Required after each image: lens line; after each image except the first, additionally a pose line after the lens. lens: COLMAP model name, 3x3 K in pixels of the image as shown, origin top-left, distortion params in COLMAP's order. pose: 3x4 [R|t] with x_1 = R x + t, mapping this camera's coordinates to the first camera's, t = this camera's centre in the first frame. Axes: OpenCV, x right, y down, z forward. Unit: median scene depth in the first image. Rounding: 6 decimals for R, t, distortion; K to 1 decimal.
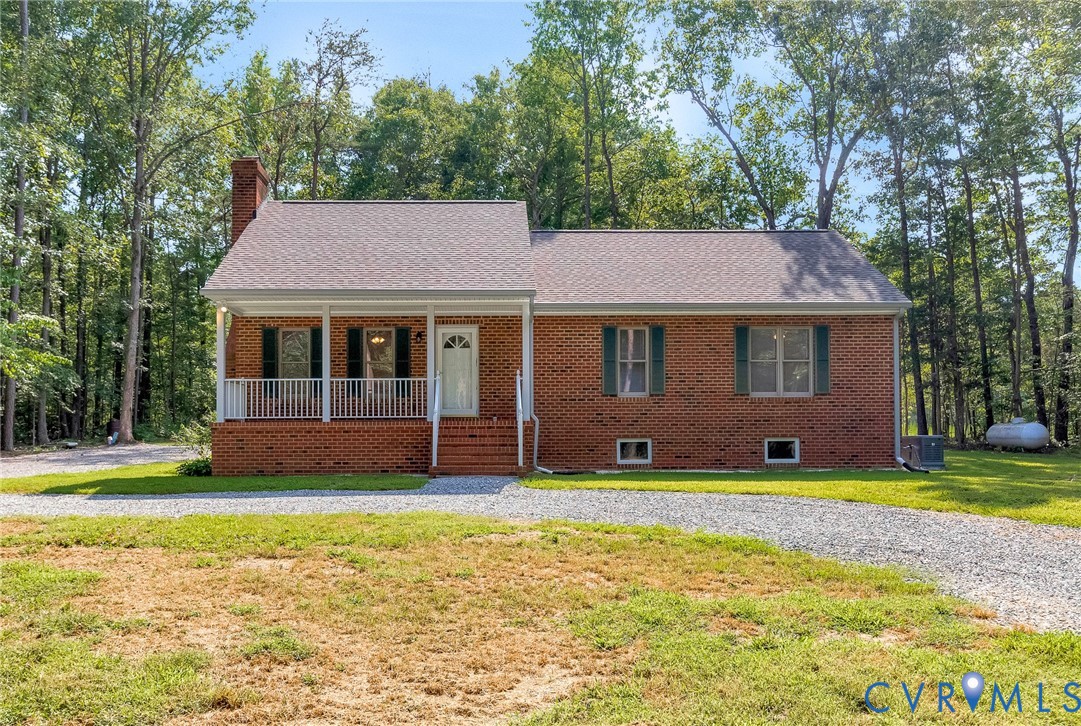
lens RADIAL K [[599.3, 0, 540.5], [0, 599.3, 363.0], [0, 0, 1]] dist [-0.016605, -0.000242]
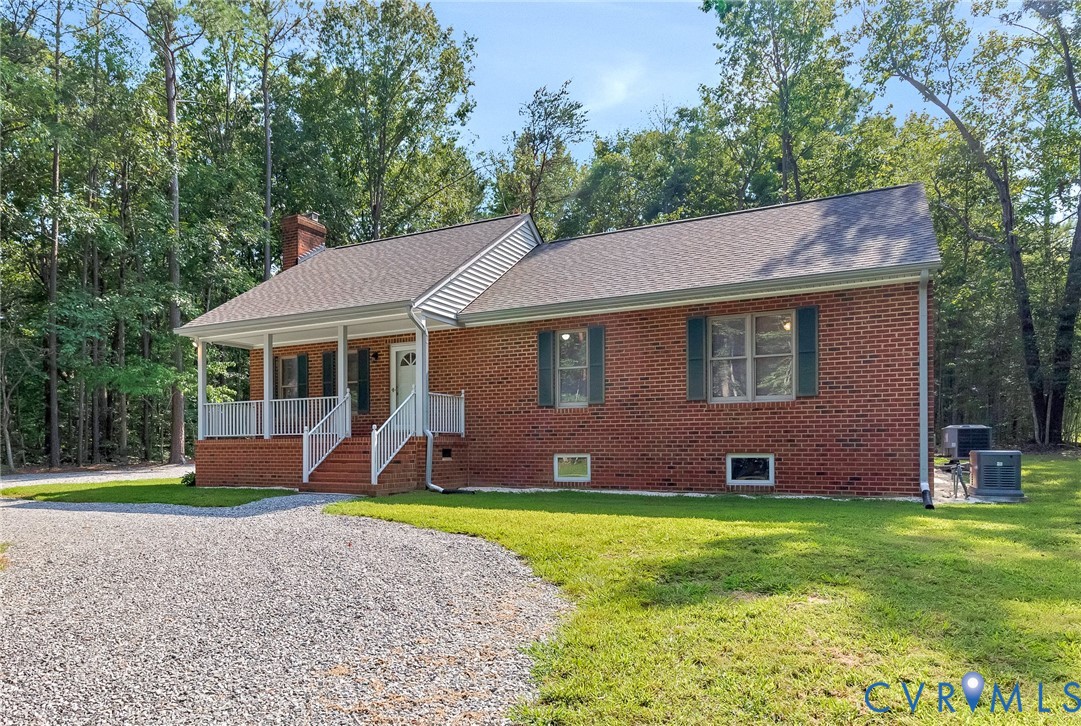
lens RADIAL K [[531.4, 0, 542.7], [0, 531.4, 393.7], [0, 0, 1]] dist [0.001649, 0.000278]
pose [[0.924704, -0.038965, -0.378688, 0.418656], [0.049215, 0.998636, 0.017422, 0.019610], [0.377493, -0.034747, 0.925360, 0.242626]]
